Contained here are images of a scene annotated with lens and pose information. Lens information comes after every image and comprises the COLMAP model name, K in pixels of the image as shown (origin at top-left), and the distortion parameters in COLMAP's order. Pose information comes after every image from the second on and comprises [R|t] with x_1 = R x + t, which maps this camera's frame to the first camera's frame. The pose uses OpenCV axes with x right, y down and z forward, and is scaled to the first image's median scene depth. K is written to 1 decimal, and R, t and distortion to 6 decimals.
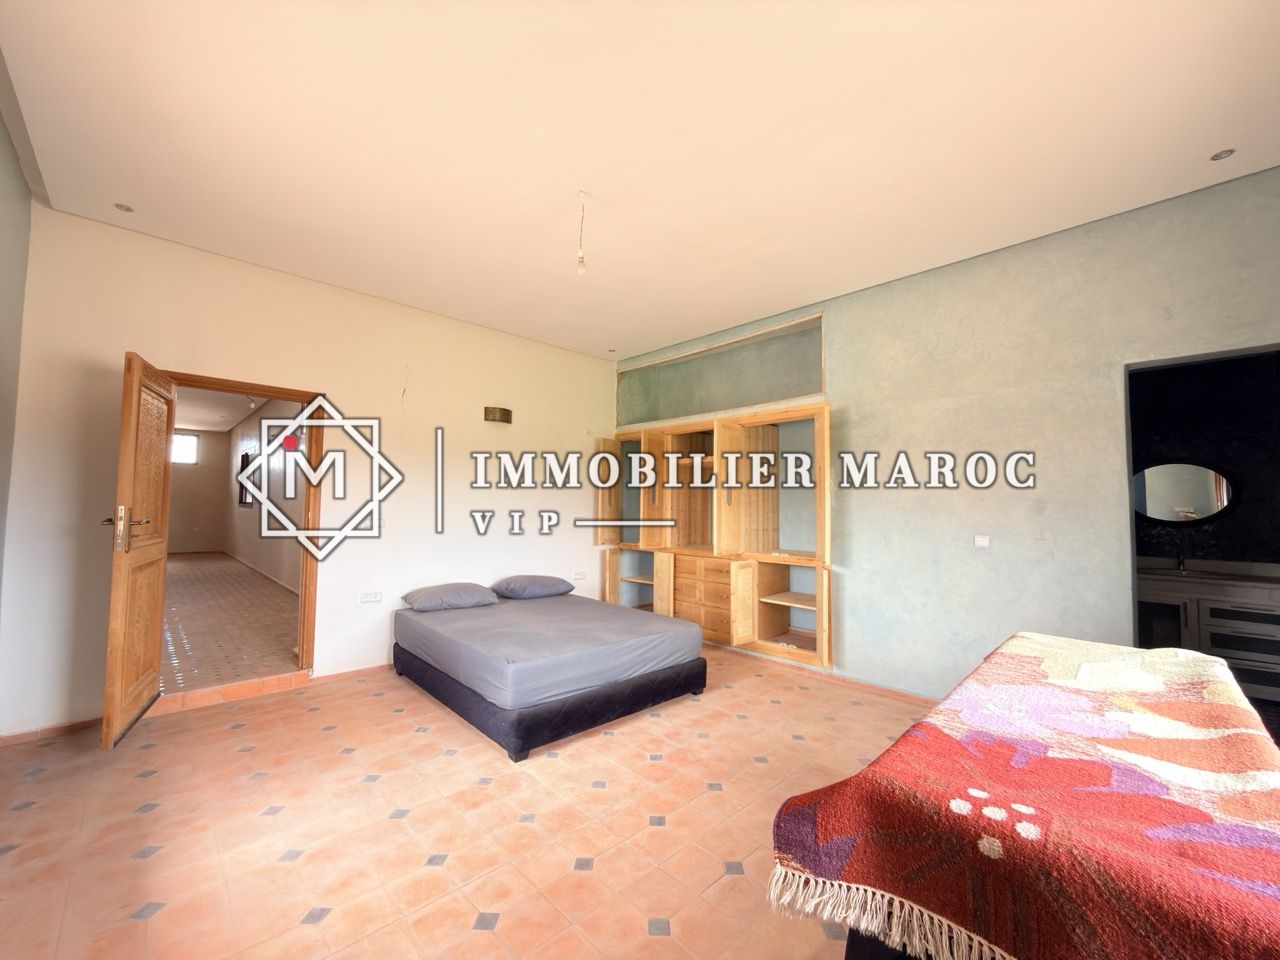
lens RADIAL K [[524.3, 0, 646.3], [0, 524.3, 488.2], [0, 0, 1]] dist [-0.000952, 0.000102]
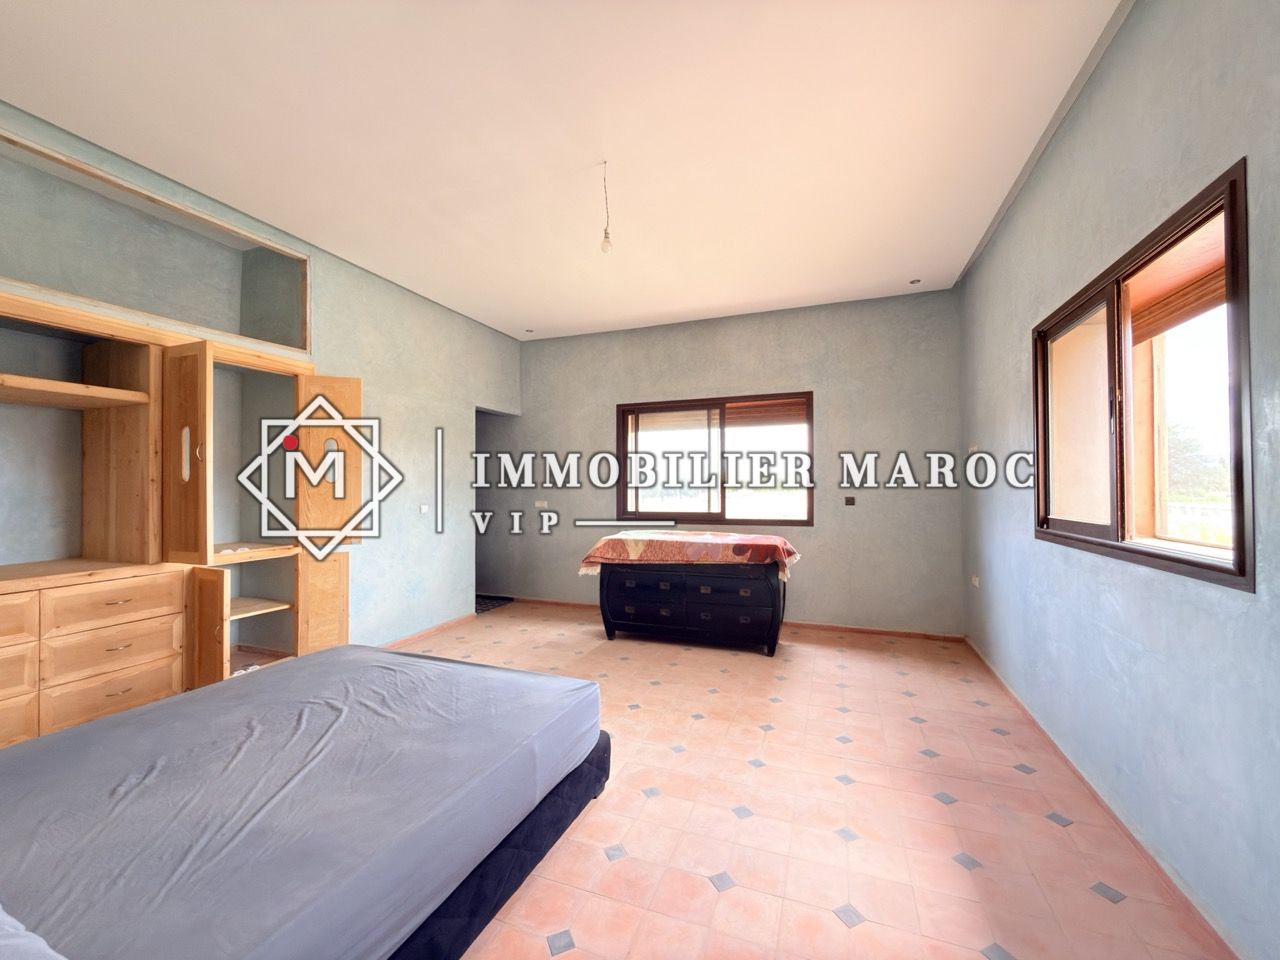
lens RADIAL K [[497.9, 0, 642.9], [0, 497.9, 483.2], [0, 0, 1]] dist [0.000840, 0.000131]
pose [[-0.422718, -0.000265, 0.906261, -0.961192], [-0.038611, 0.999097, -0.017717, 0.039341], [-0.905439, -0.042481, -0.422346, 1.245374]]
